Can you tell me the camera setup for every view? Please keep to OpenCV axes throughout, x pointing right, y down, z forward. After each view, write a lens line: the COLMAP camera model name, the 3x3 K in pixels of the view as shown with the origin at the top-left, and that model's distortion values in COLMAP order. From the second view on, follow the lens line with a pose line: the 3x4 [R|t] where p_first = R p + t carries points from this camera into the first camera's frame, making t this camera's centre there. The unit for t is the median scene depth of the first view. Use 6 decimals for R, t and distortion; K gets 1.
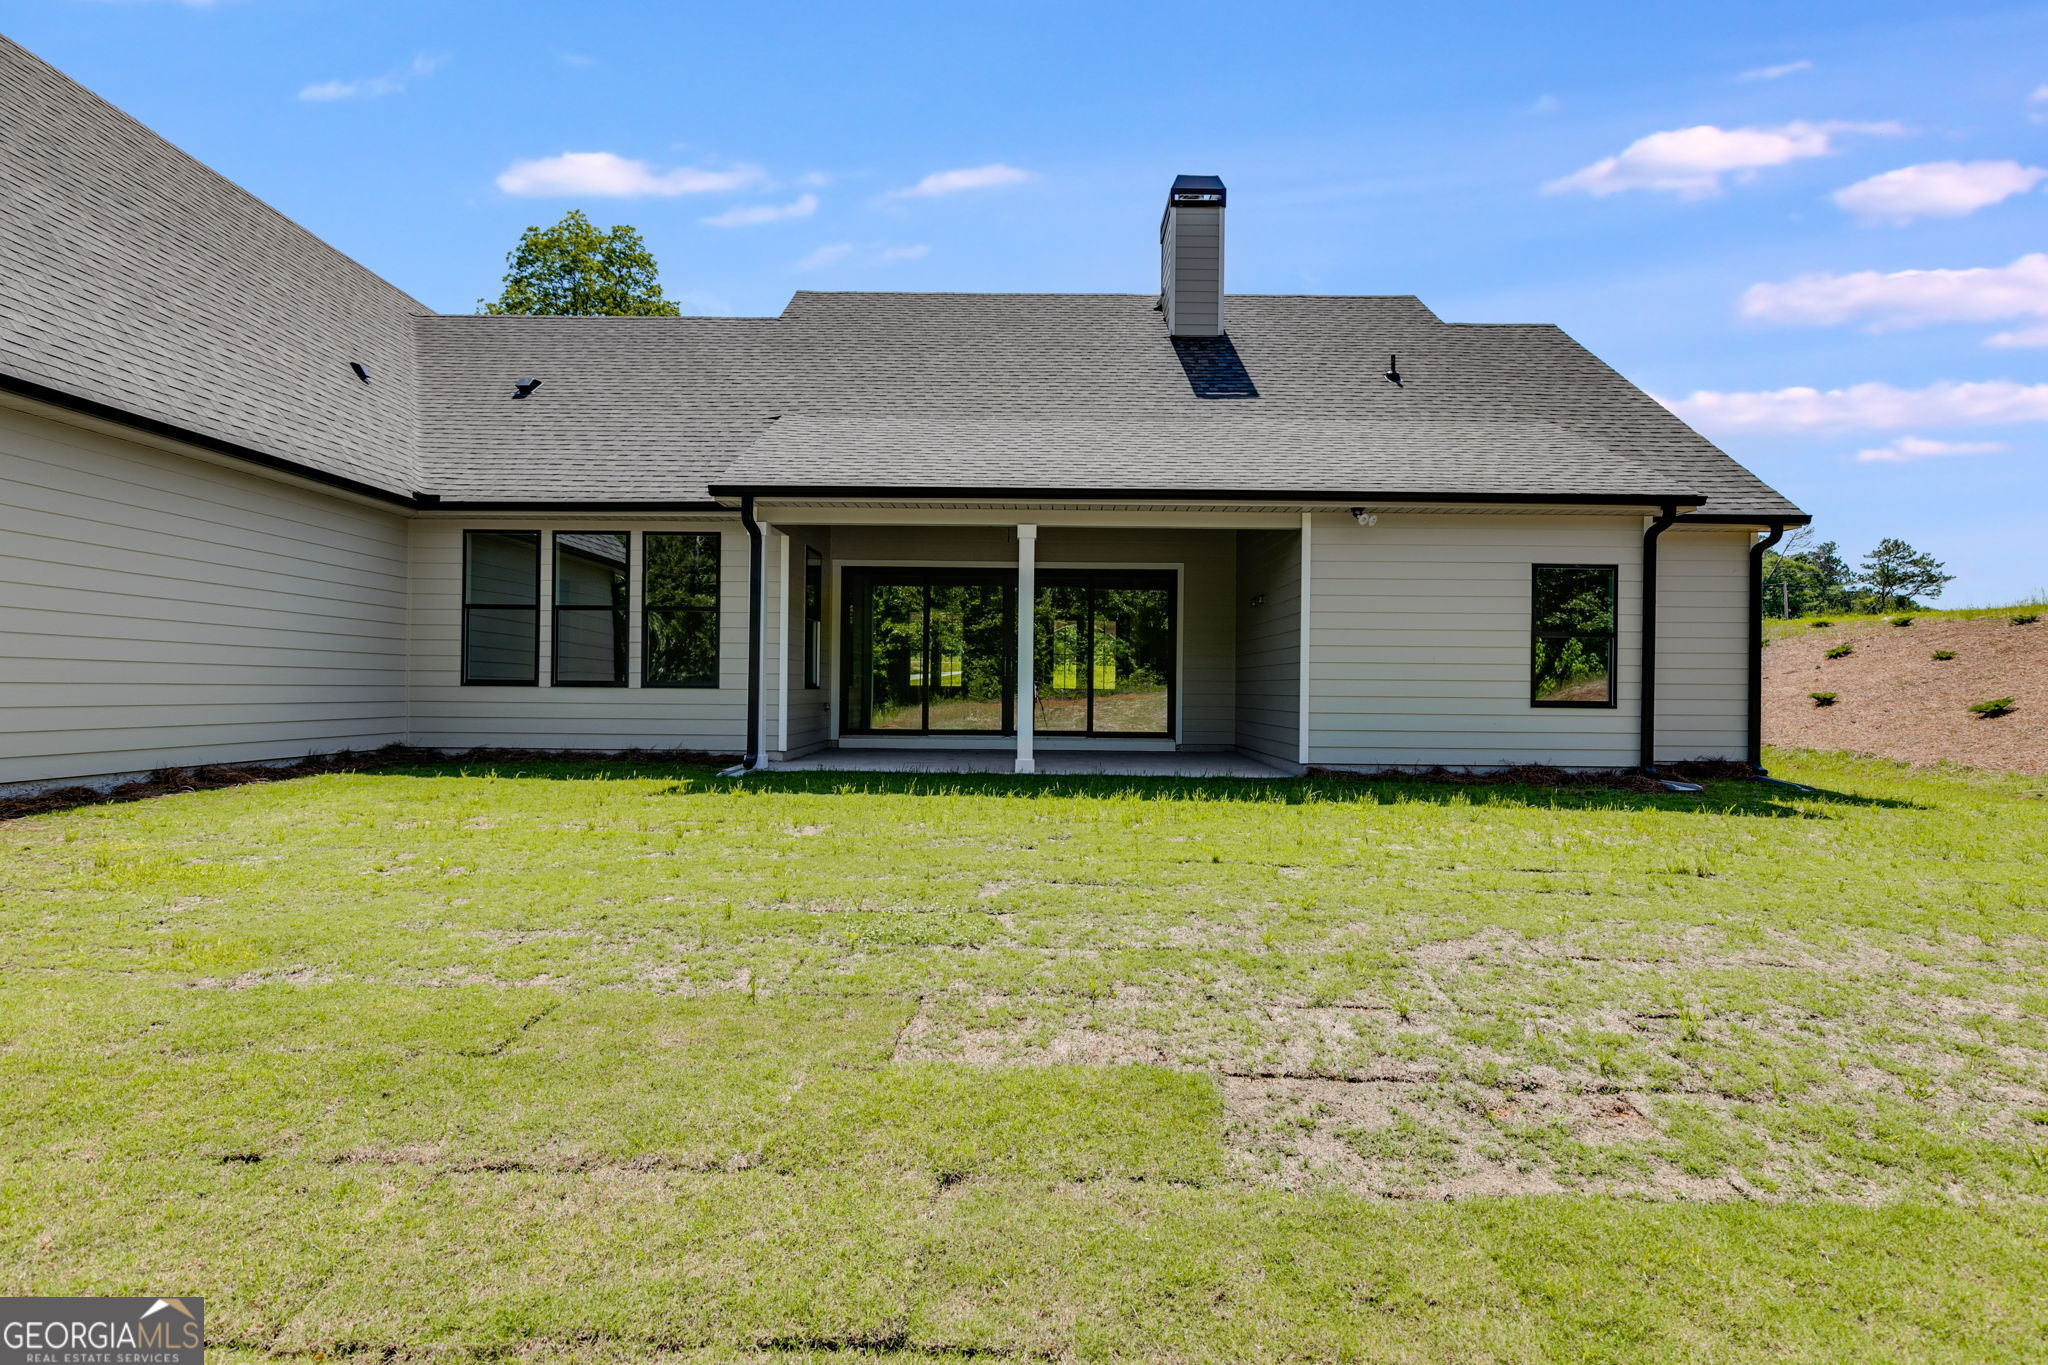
lens RADIAL K [[999.9, 0, 1033.0], [0, 999.9, 686.8], [0, 0, 1]] dist [0.004078, 0.000532]
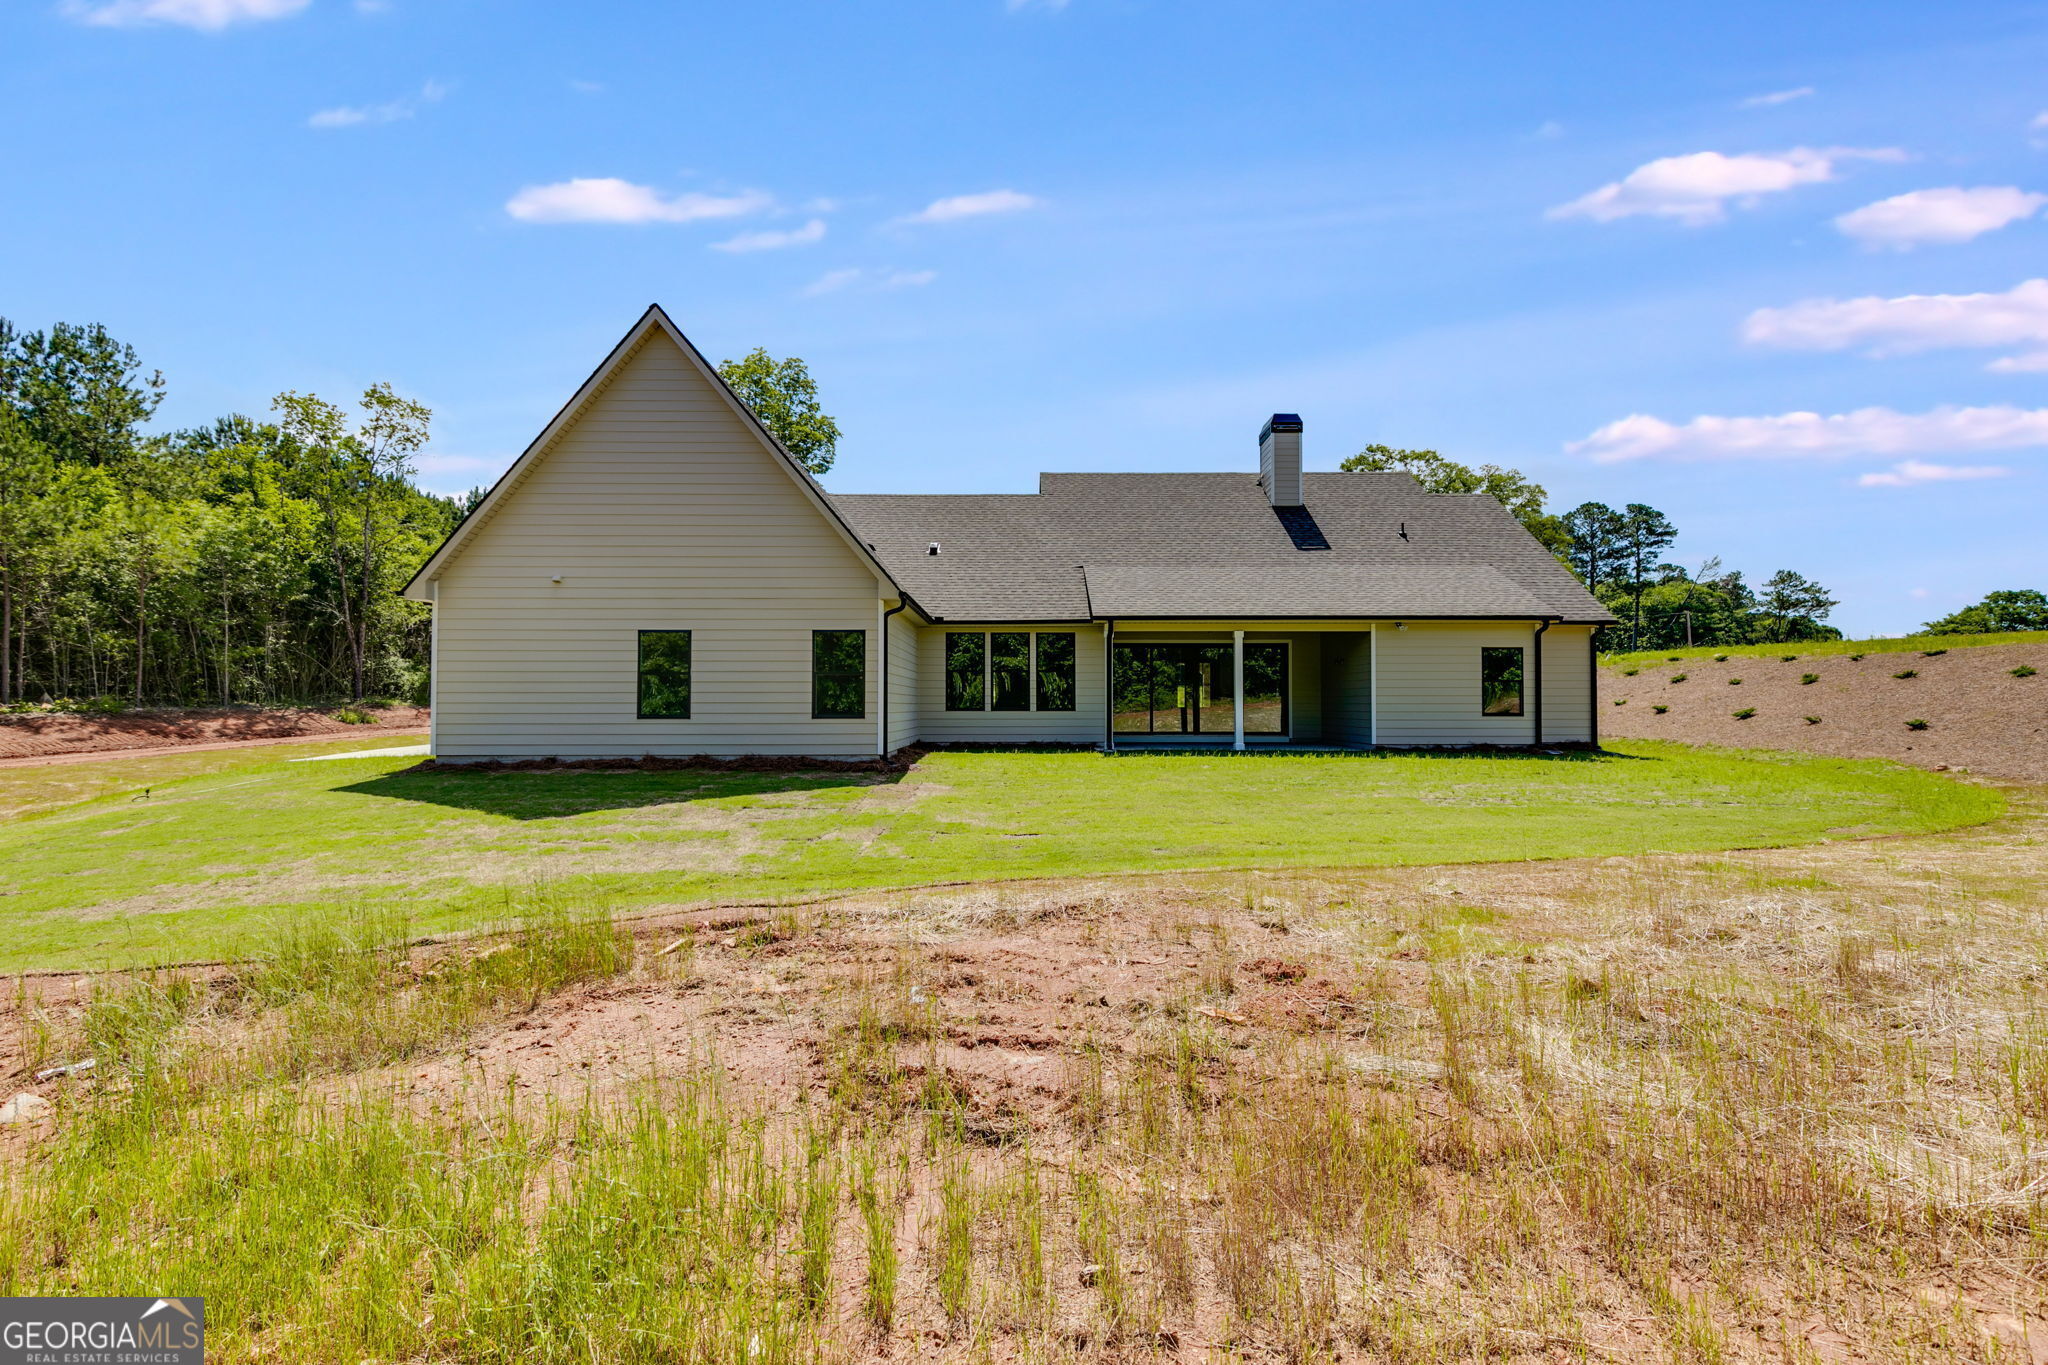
lens RADIAL K [[923.3, 0, 1020.0], [0, 923.3, 683.0], [0, 0, 1]] dist [0.009352, -0.002385]
pose [[0.999942, -0.010681, -0.001488, -0.382483], [0.010649, 0.999742, -0.020079, -0.016732], [0.001702, 0.020062, 0.999797, -0.768576]]
